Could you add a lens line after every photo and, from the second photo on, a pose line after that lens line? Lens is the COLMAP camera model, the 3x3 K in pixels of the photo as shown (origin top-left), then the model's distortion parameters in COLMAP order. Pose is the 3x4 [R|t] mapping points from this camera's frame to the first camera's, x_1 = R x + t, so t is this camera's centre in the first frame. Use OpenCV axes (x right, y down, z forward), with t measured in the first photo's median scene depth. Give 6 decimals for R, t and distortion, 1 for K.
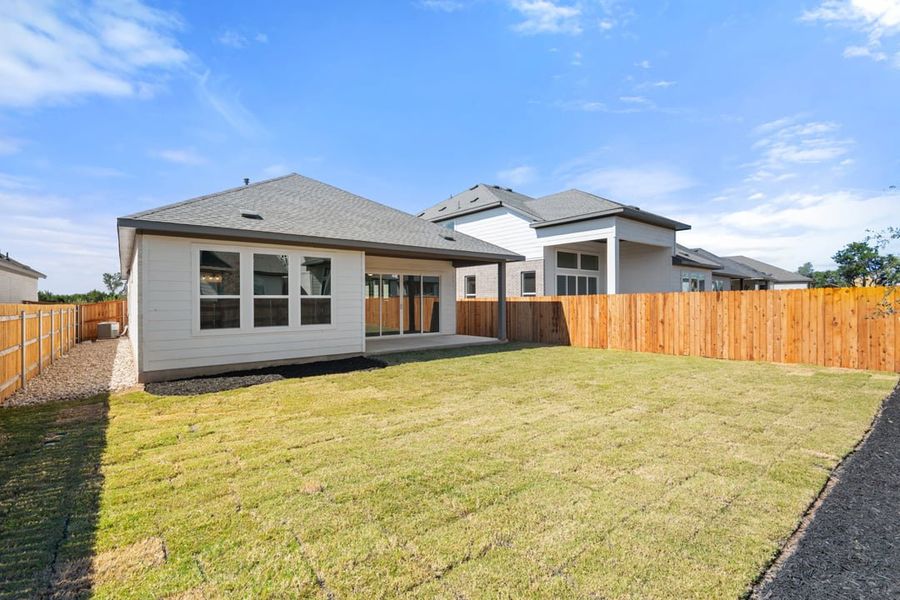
lens RADIAL K [[417.2, 0, 453.8], [0, 417.2, 300.9], [0, 0, 1]] dist [0.000937, -0.000763]
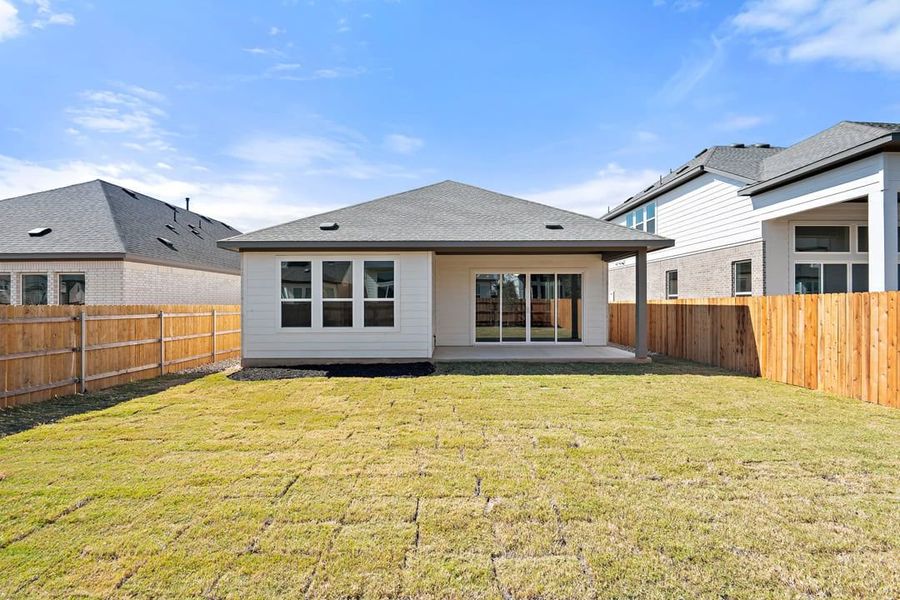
lens RADIAL K [[417.2, 0, 449.1], [0, 417.2, 300.0], [0, 0, 1]] dist [0.000937, -0.000763]
pose [[0.773909, -0.000605, -0.633296, 0.328000], [-0.001998, 0.999992, -0.003397, -0.004425], [0.633293, 0.003895, 0.773902, 0.233878]]
